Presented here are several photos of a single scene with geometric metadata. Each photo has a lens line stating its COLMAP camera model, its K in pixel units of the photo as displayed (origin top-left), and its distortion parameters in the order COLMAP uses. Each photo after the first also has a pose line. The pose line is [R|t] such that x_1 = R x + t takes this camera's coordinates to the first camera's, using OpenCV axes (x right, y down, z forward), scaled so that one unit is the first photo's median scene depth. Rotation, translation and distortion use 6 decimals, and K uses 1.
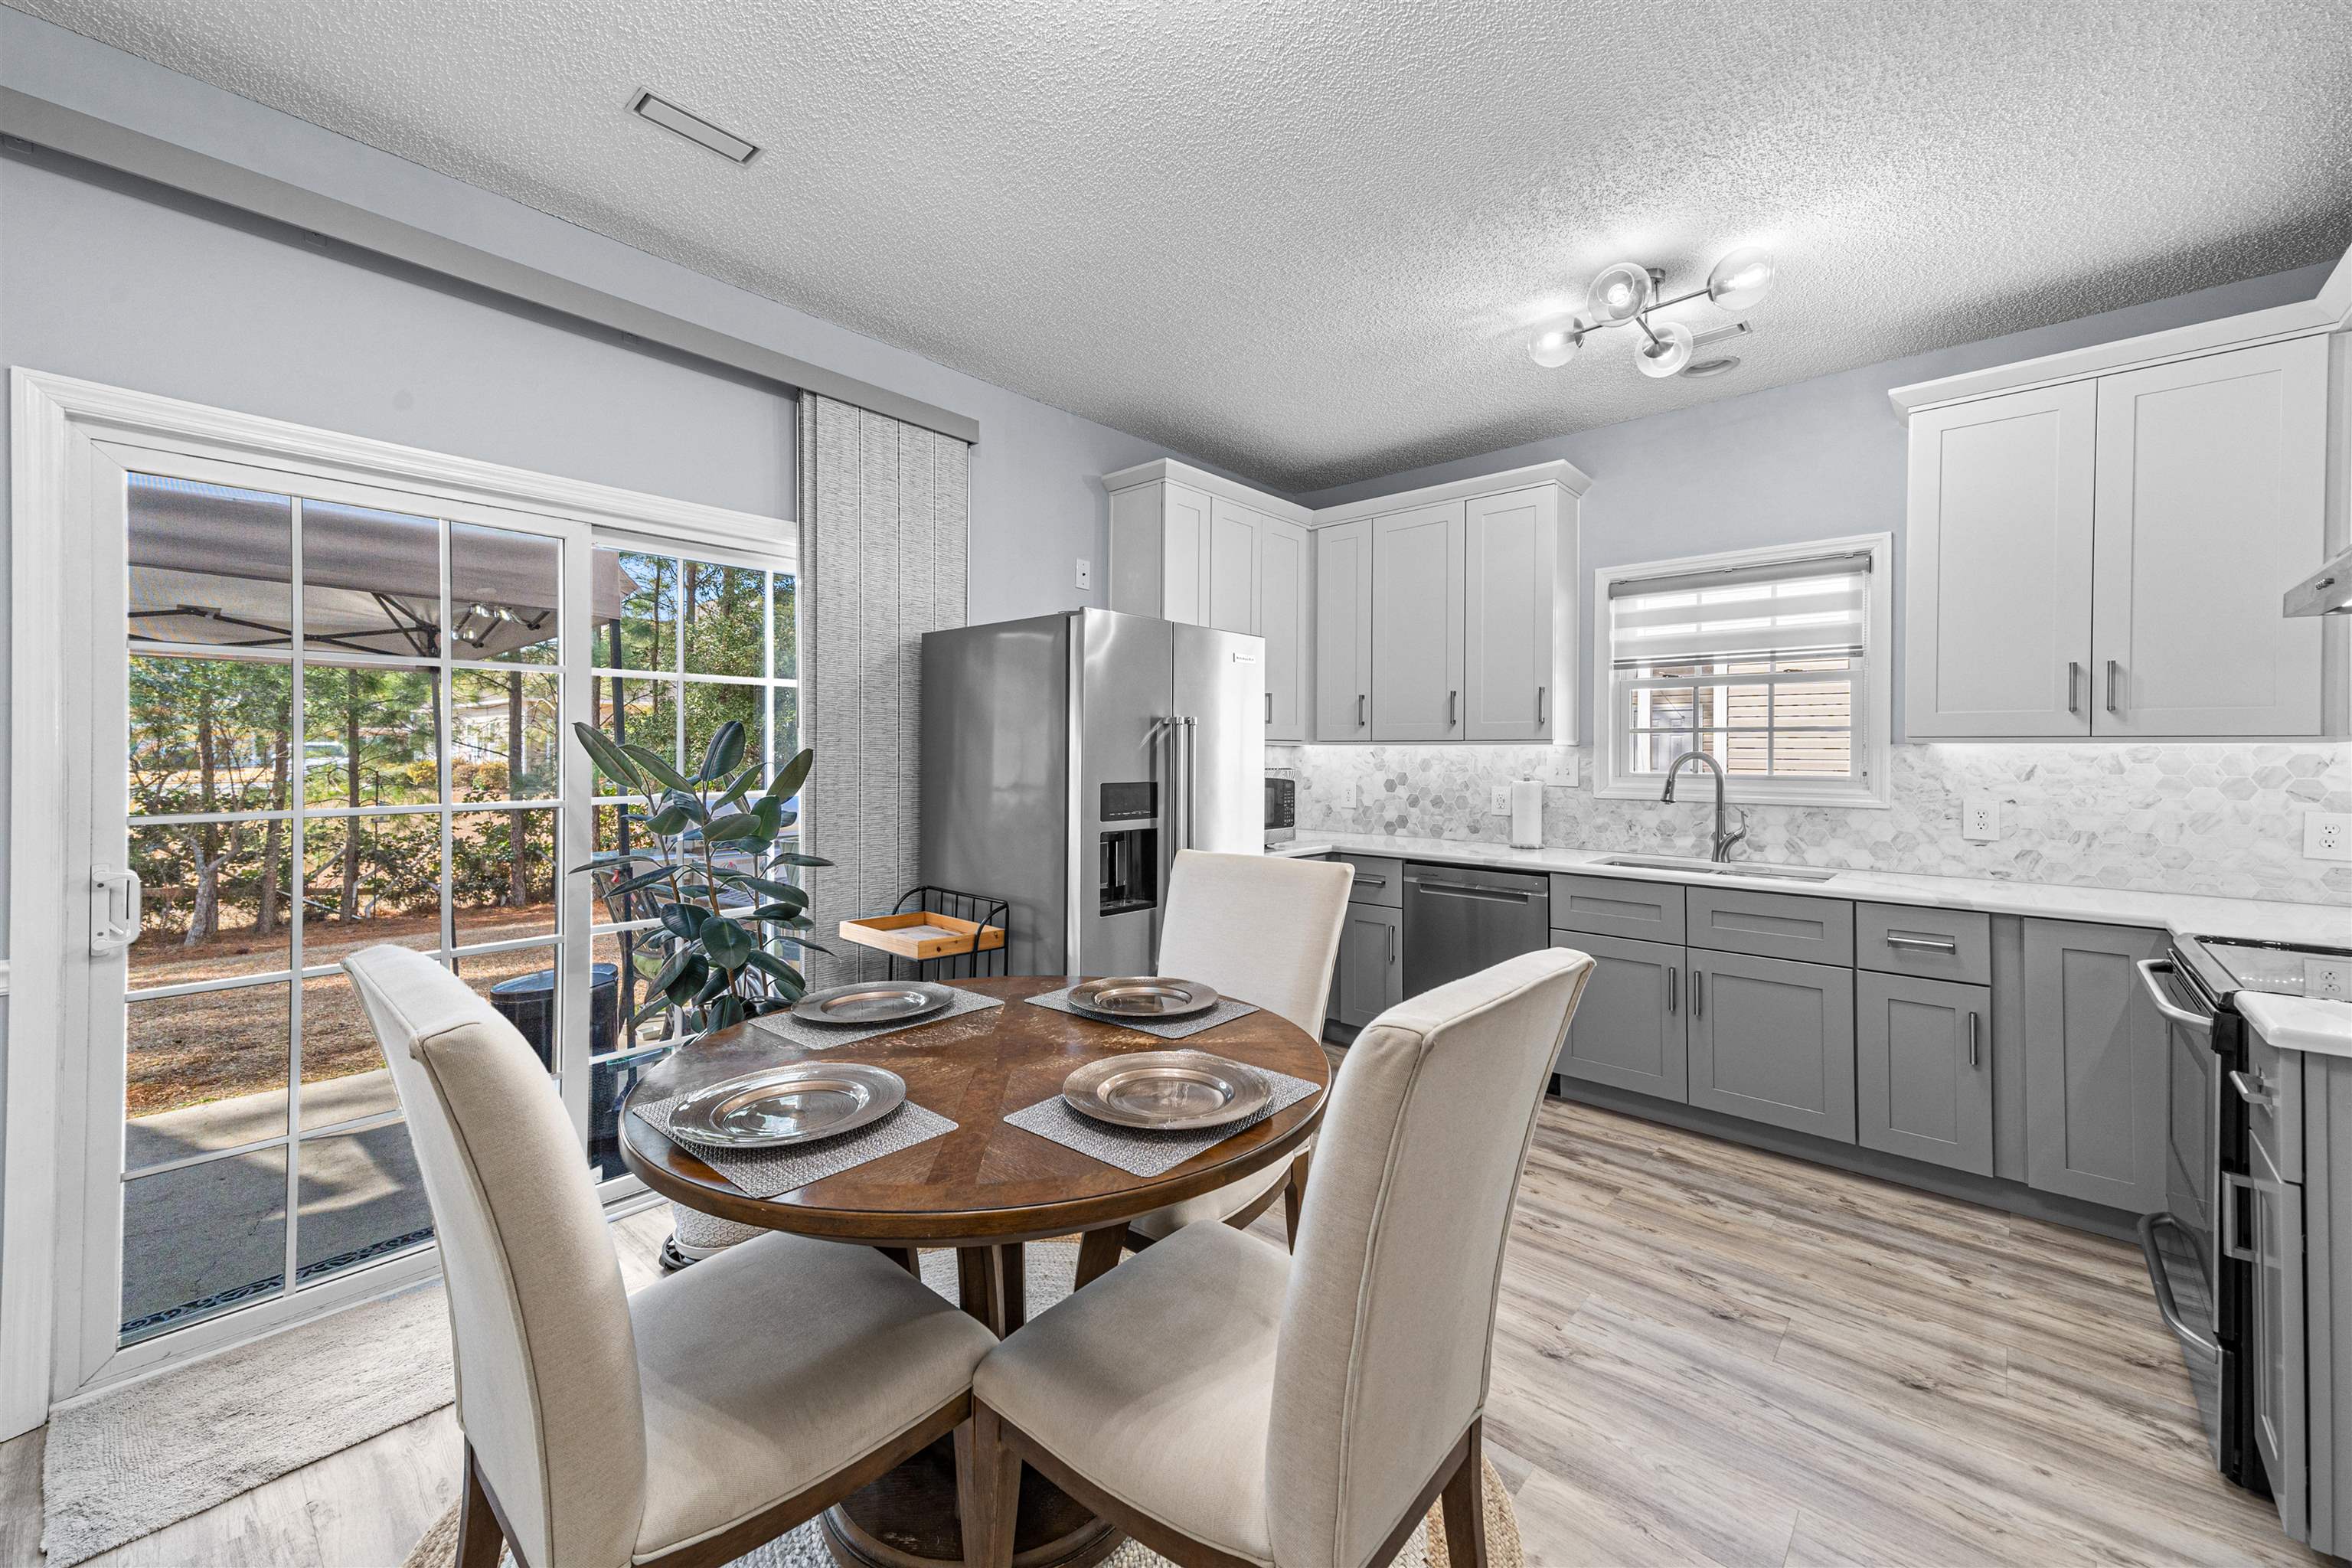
lens RADIAL K [[920.1, 0, 1161.0], [0, 920.1, 750.7], [0, 0, 1]] dist [0.024208, -0.000128]
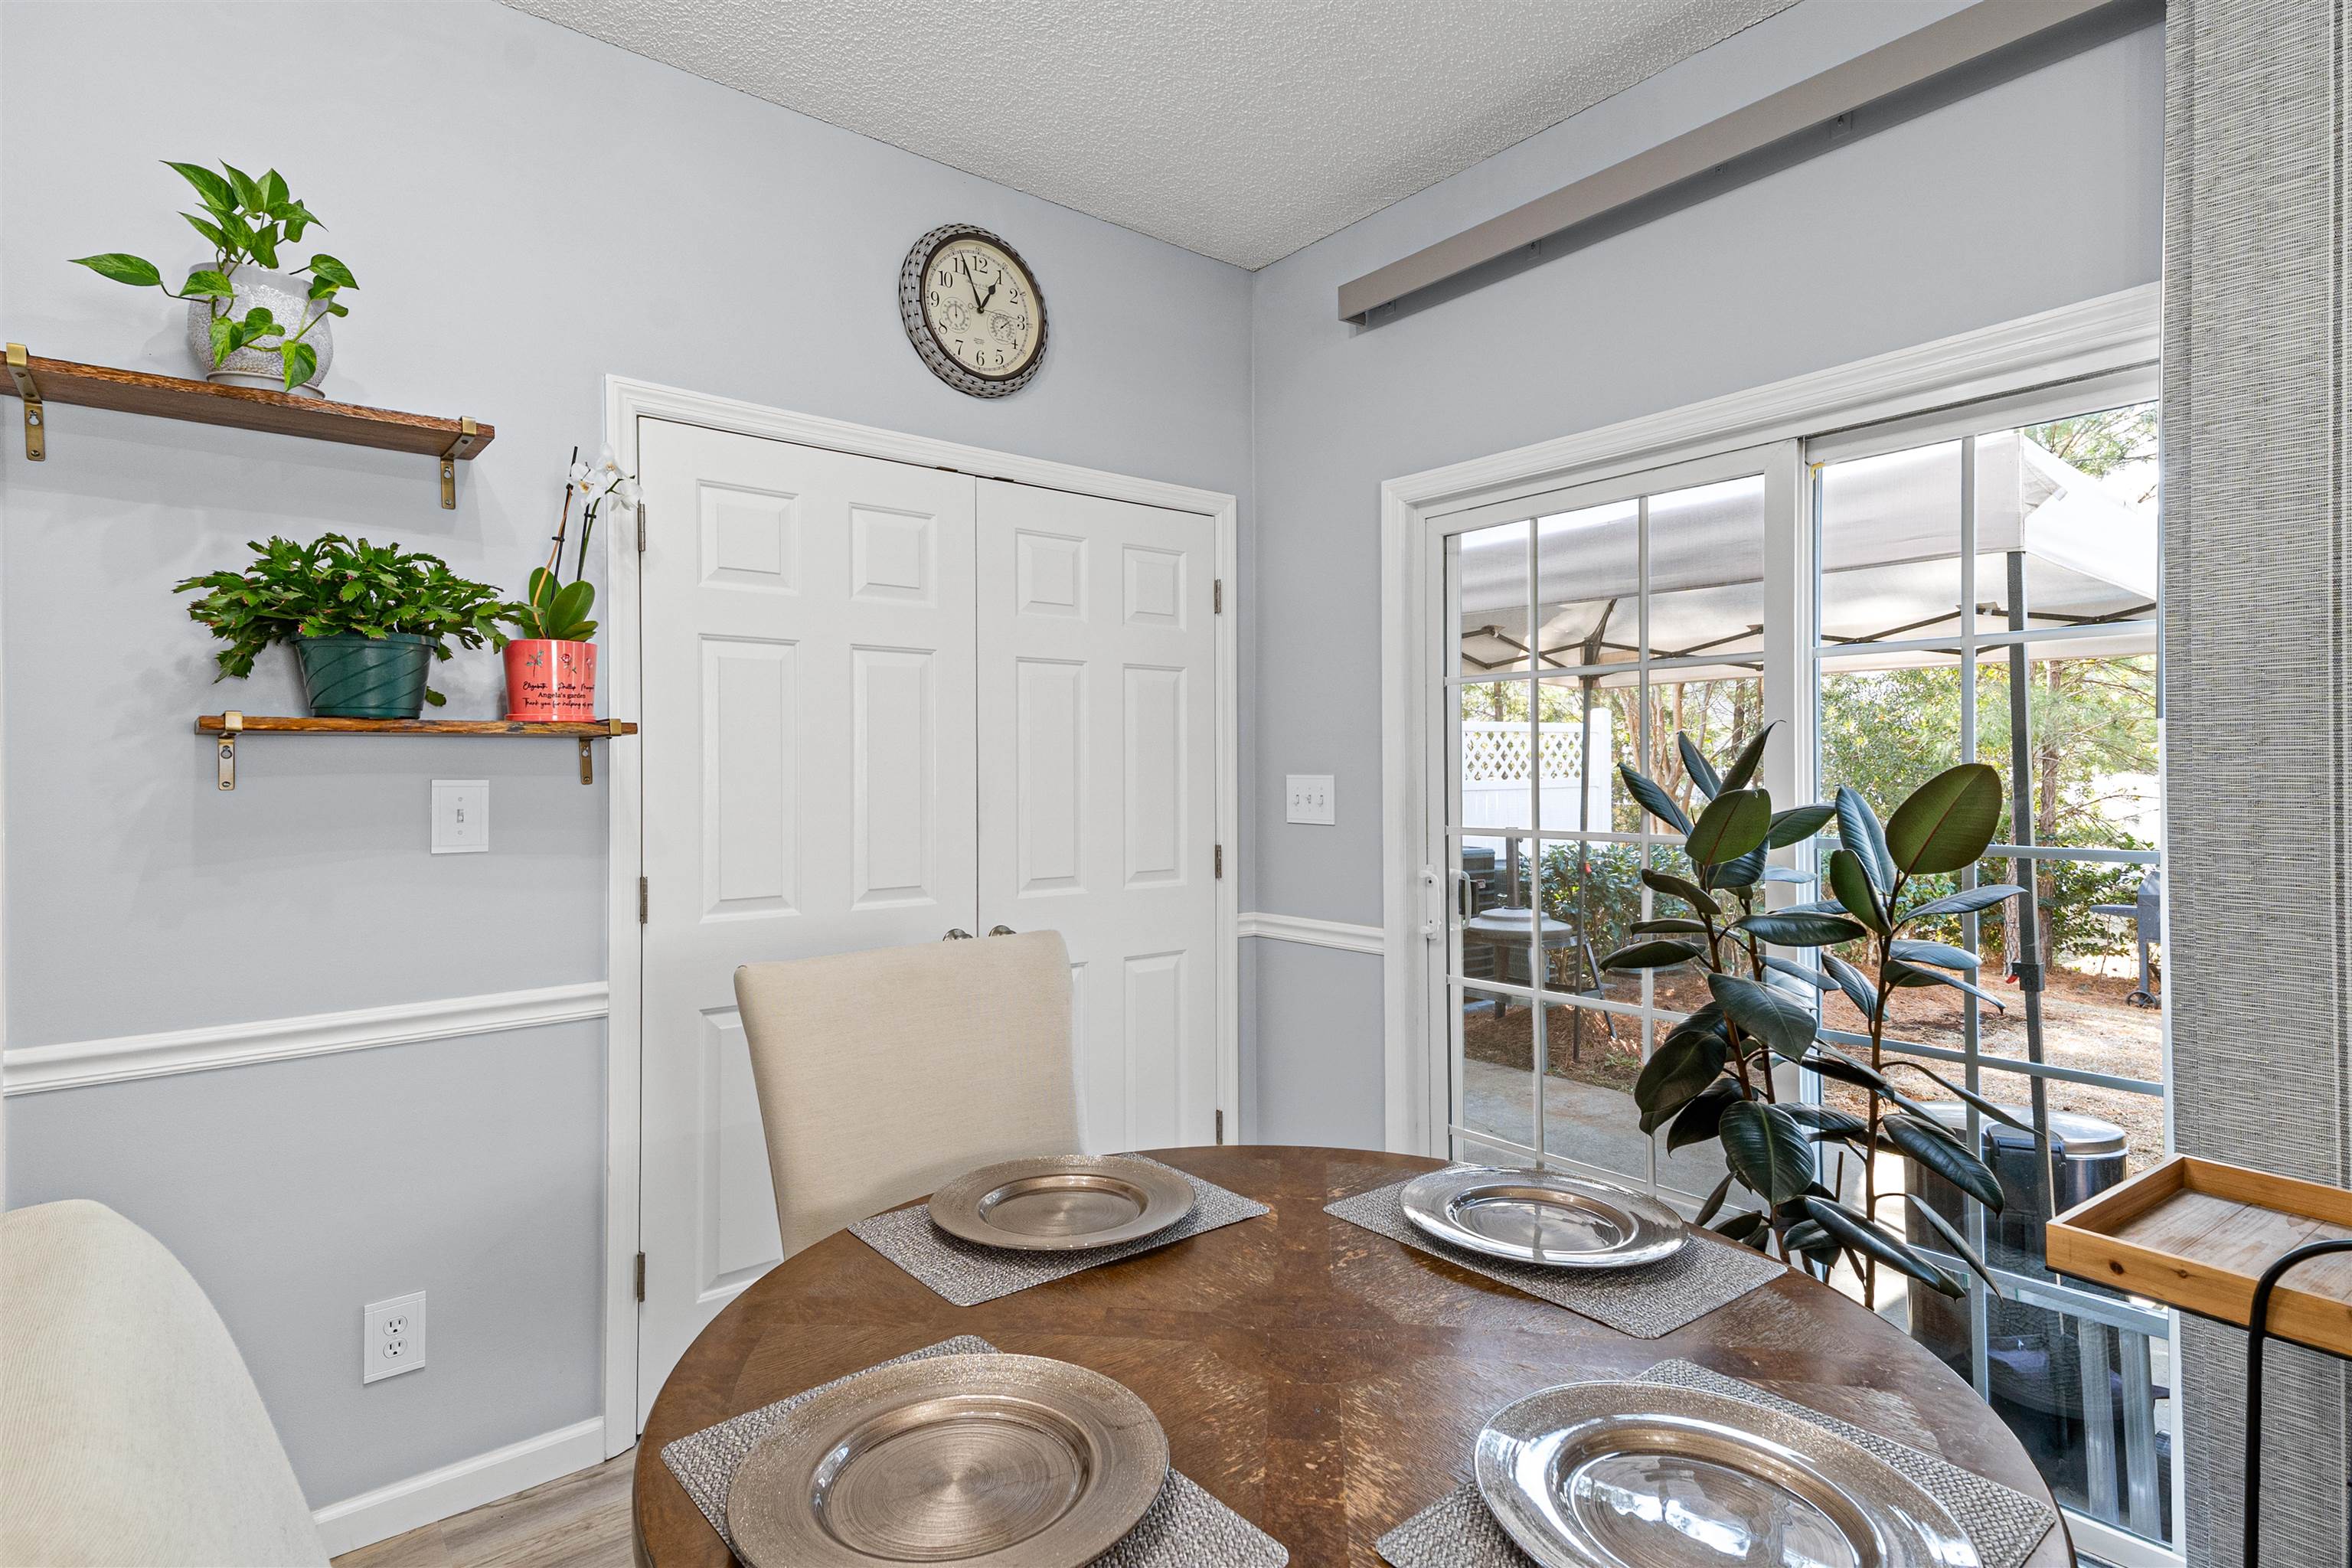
lens RADIAL K [[1190.9, 0, 1176.0], [0, 1190.9, 784.0], [0, 0, 1]] dist [0.024196, -0.000133]
pose [[-0.151615, 0.009096, -0.988398, 0.246958], [0.007286, 0.999941, 0.008085, 0.000607], [0.988413, -0.005975, -0.151672, 0.489864]]
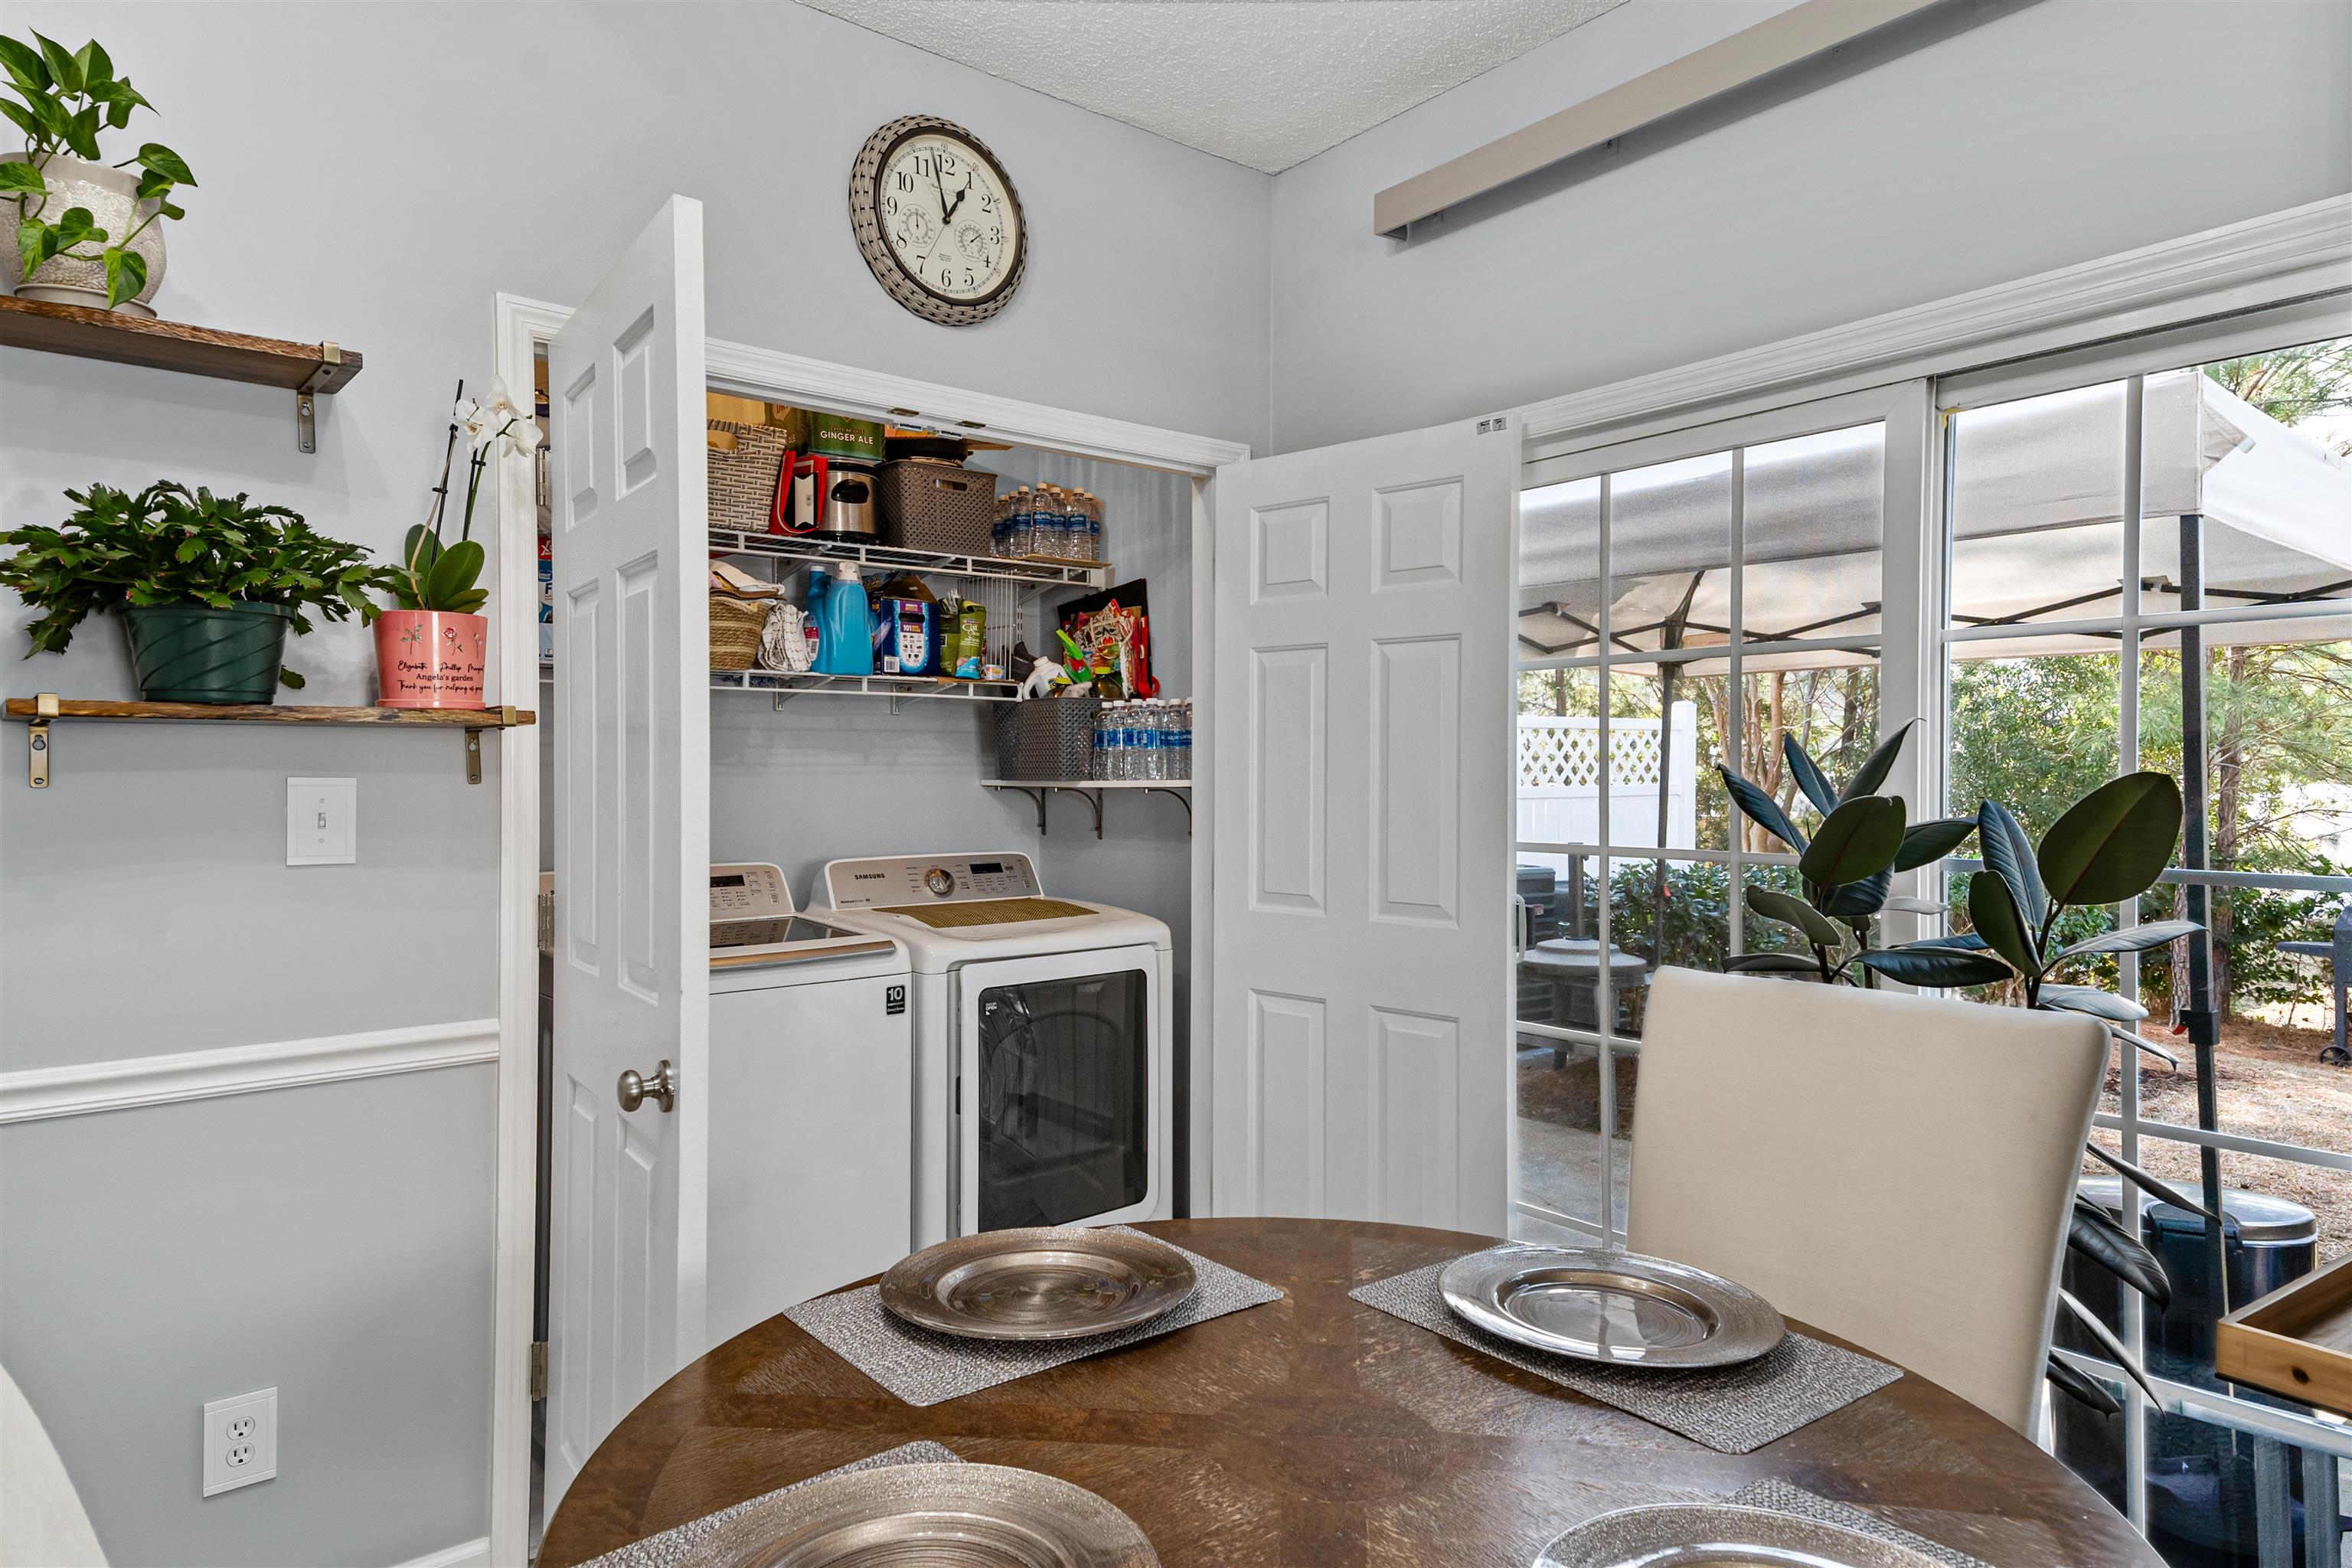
lens RADIAL K [[1390.0, 0, 1176.0], [0, 1390.0, 784.0], [0, 0, 1]] dist [0.002606, 0.000301]
pose [[-0.151948, 0.005171, -0.988375, 0.223467], [0.000523, 0.999987, 0.005151, 0.000715], [0.988388, 0.000266, -0.151948, 0.486149]]
